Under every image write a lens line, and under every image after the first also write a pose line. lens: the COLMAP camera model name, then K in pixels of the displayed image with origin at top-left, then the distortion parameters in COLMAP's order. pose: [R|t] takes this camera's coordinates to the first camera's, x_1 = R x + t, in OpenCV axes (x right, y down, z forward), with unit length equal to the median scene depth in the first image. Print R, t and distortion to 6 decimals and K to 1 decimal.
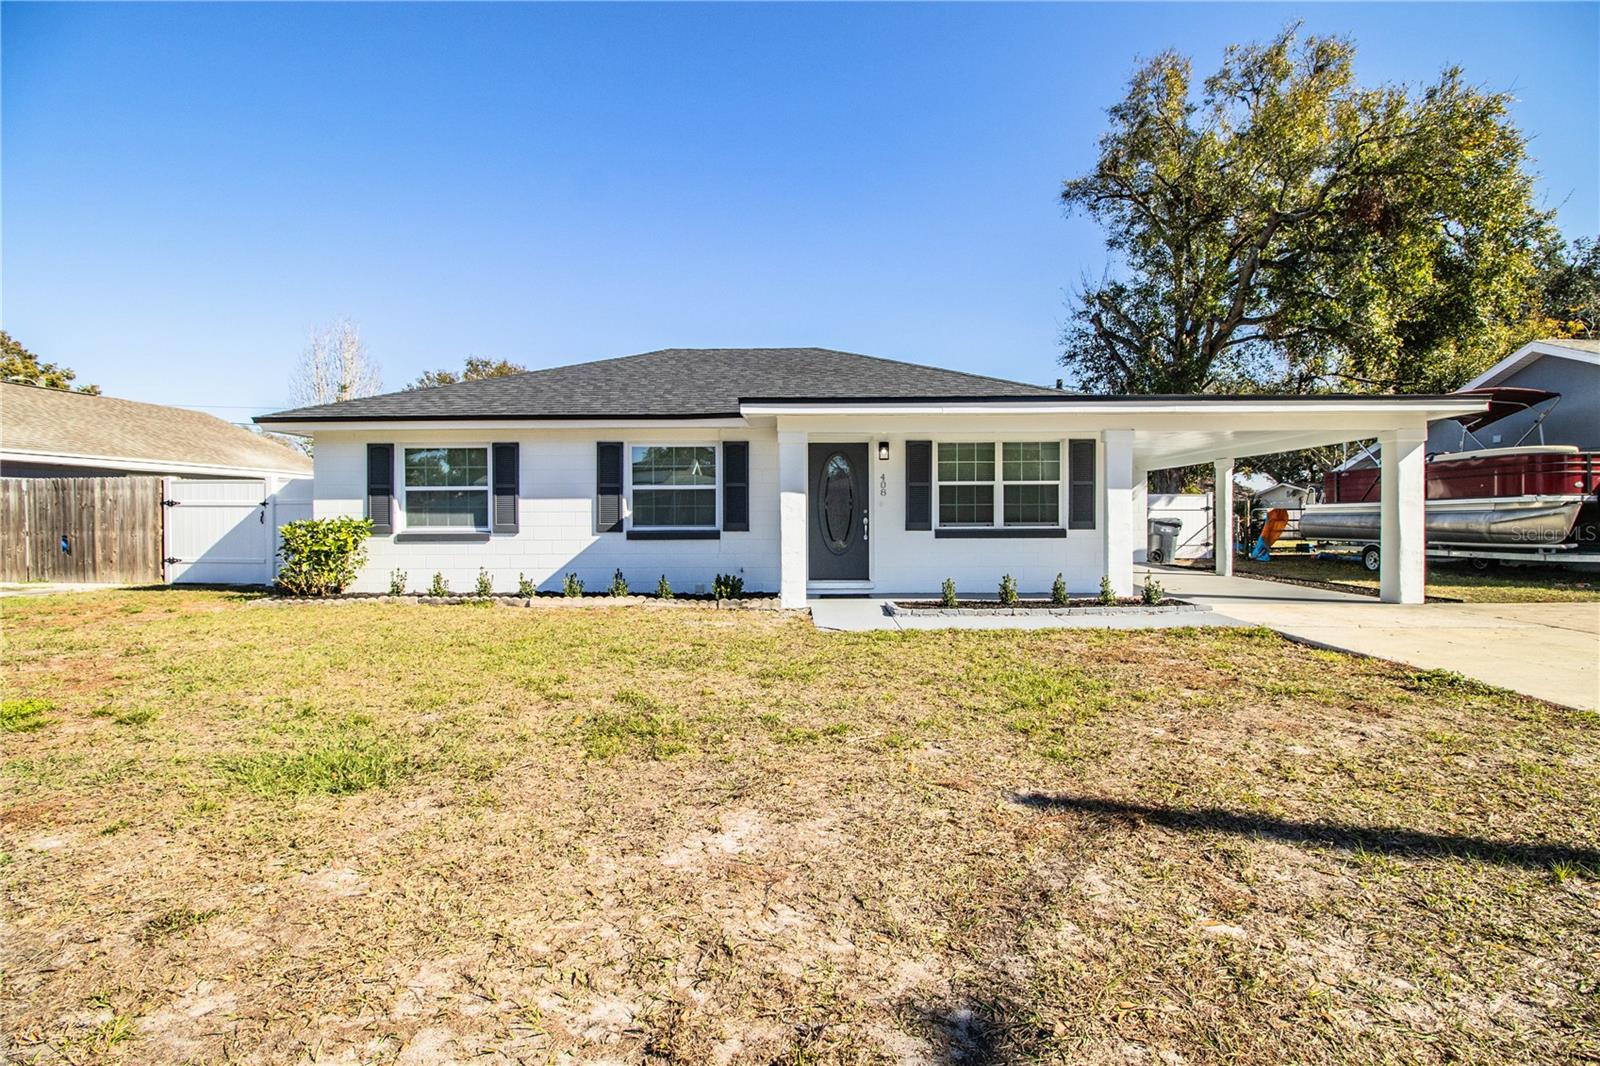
lens RADIAL K [[735.4, 0, 803.7], [0, 735.4, 523.4], [0, 0, 1]] dist [-0.005097, -0.009602]
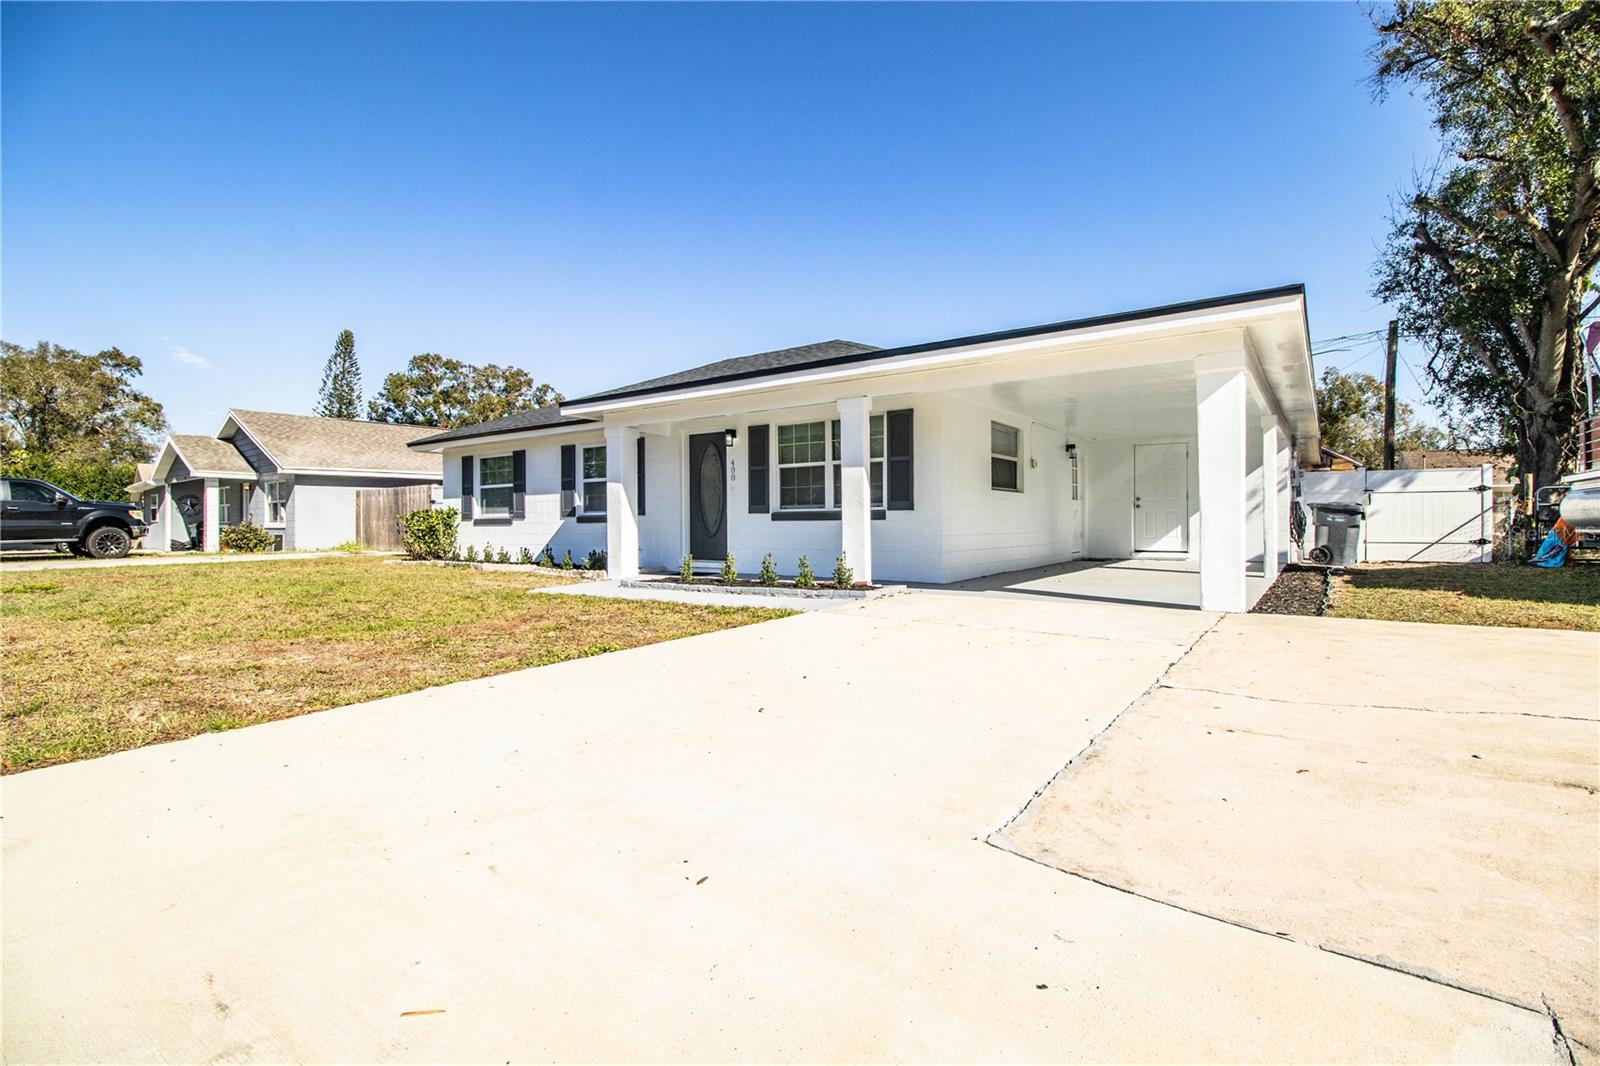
lens RADIAL K [[735.4, 0, 805.5], [0, 735.4, 525.2], [0, 0, 1]] dist [-0.005097, -0.009602]
pose [[0.823485, 0.000008, -0.567338, 0.783076], [-0.000995, 0.999998, -0.001430, 0.027332], [0.567337, 0.001742, 0.823484, 0.190308]]
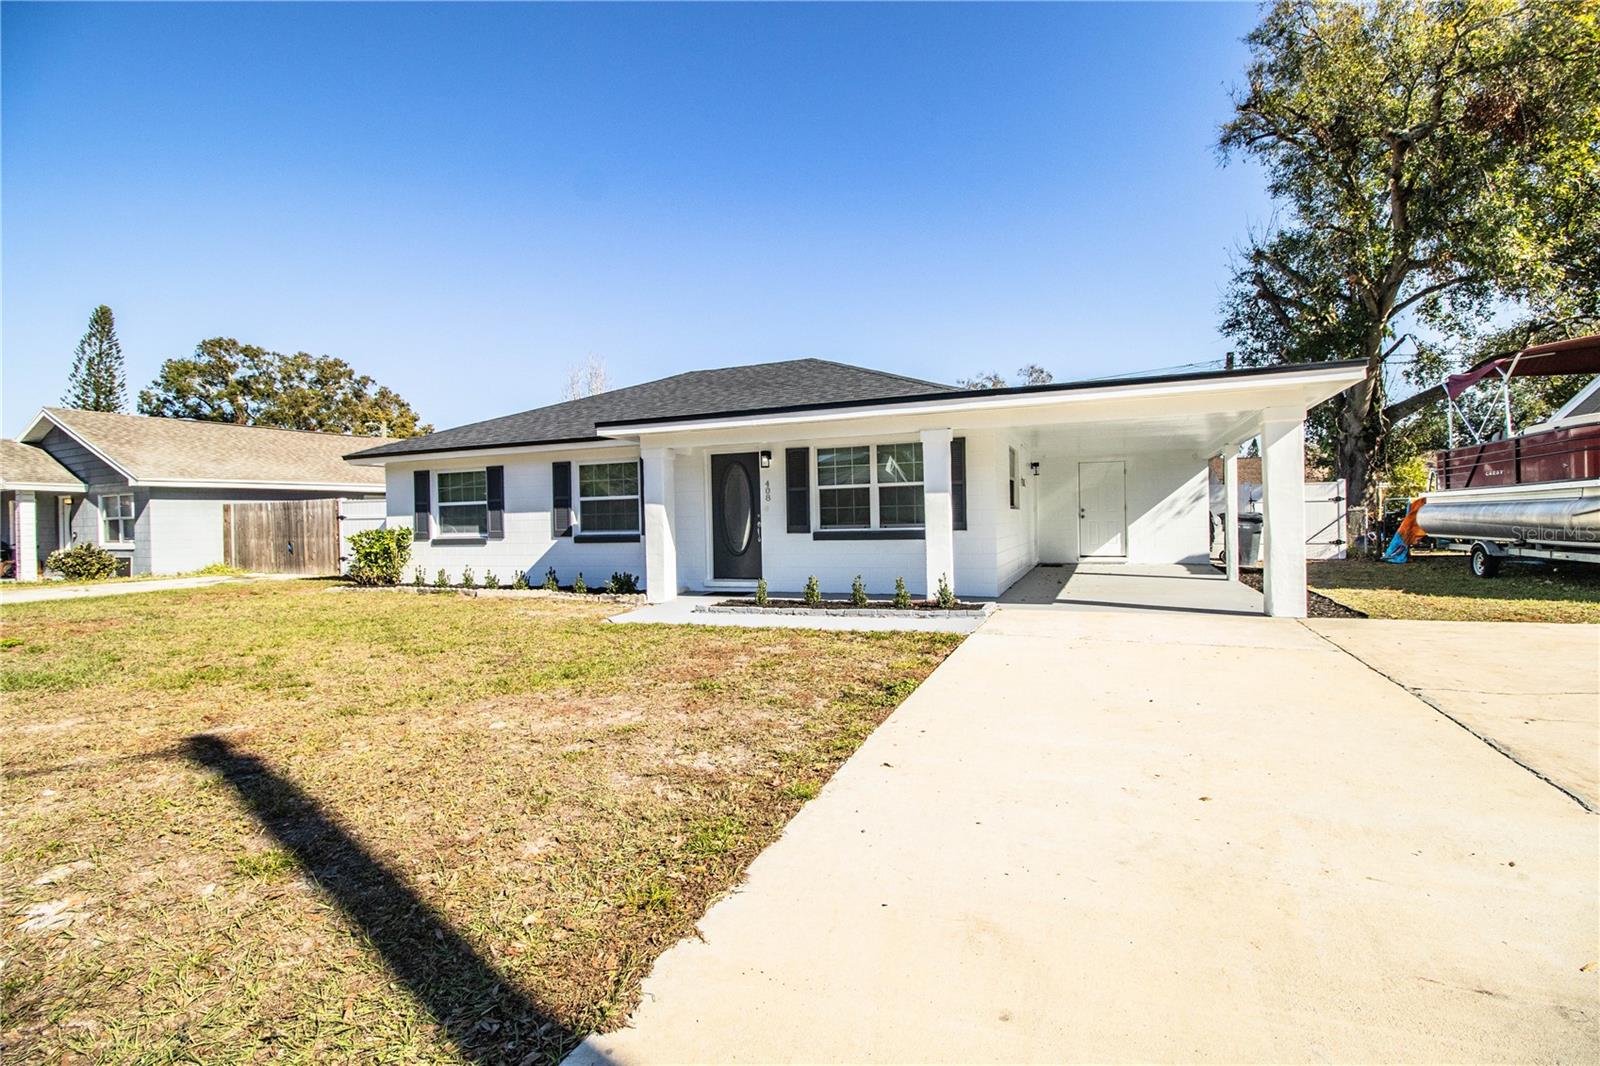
lens RADIAL K [[735.4, 0, 804.8], [0, 735.4, 525.3], [0, 0, 1]] dist [-0.005097, -0.009602]
pose [[0.931247, -0.013008, -0.364157, 0.543228], [0.015117, 0.999881, 0.002942, -0.004555], [0.364076, -0.008245, 0.931333, 0.020208]]
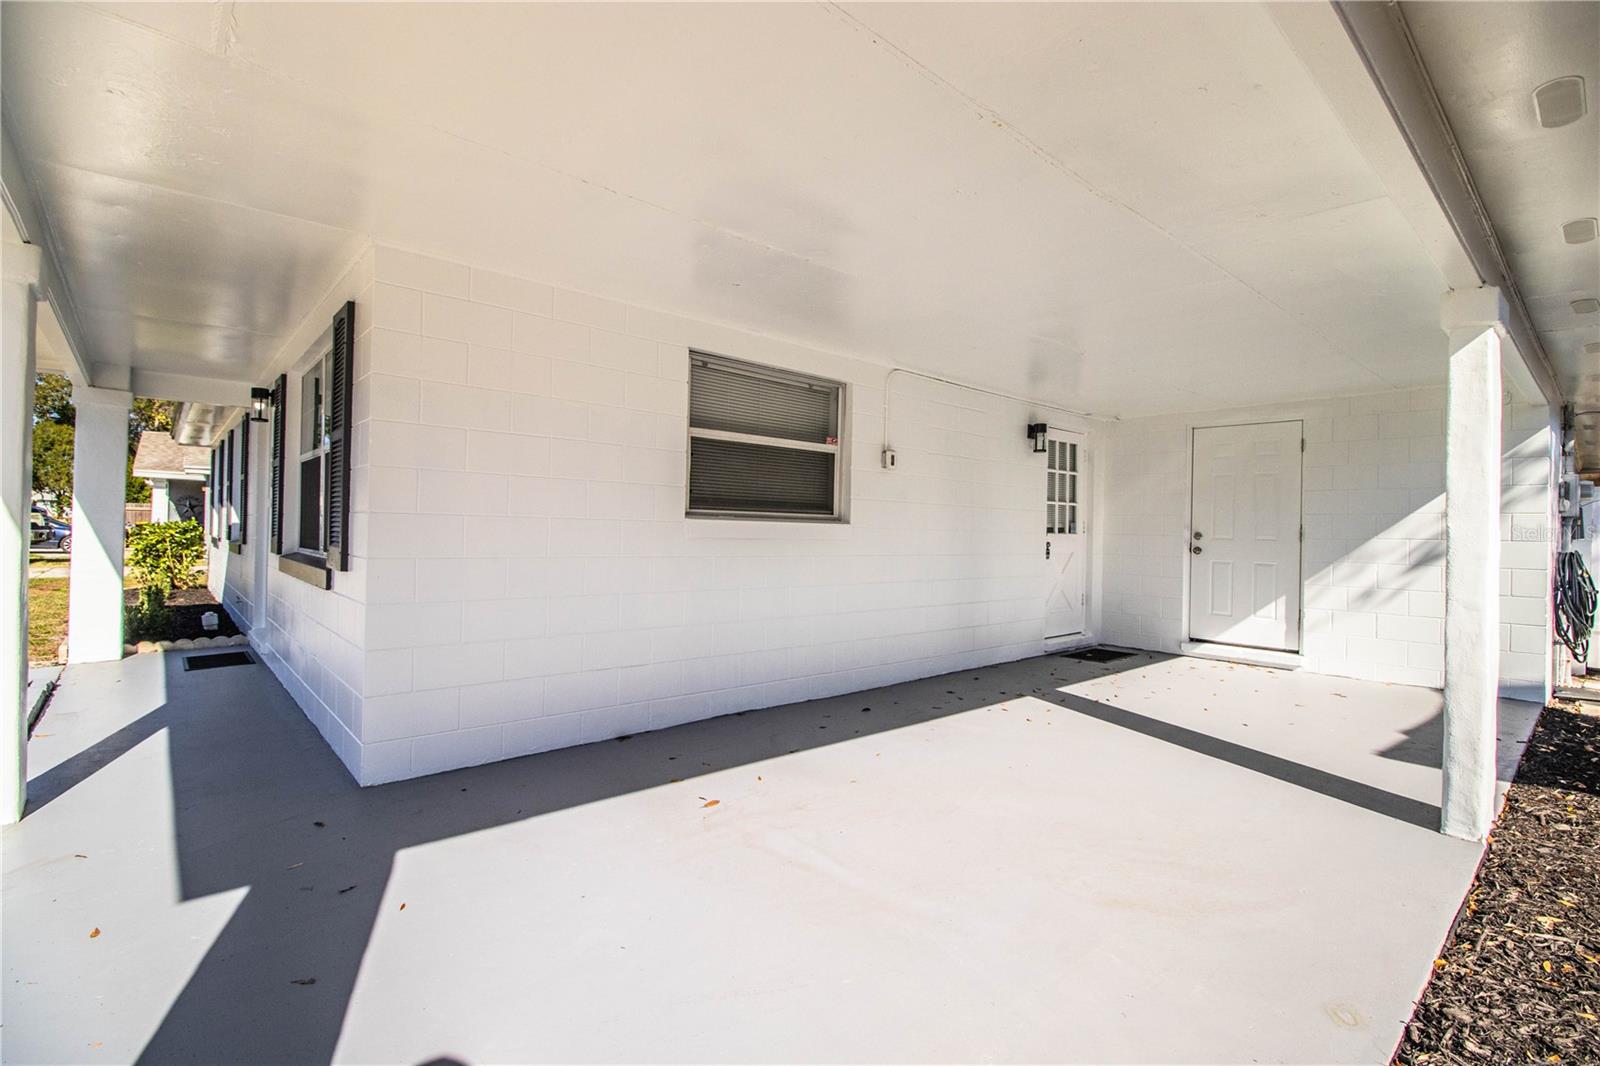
lens RADIAL K [[735.4, 0, 809.6], [0, 735.4, 528.1], [0, 0, 1]] dist [-0.005097, -0.009602]
pose [[0.679245, 0.014538, -0.733767, 0.772692], [-0.028408, 0.999575, -0.006492, -0.014959], [0.733361, 0.025255, 0.679370, 0.915946]]
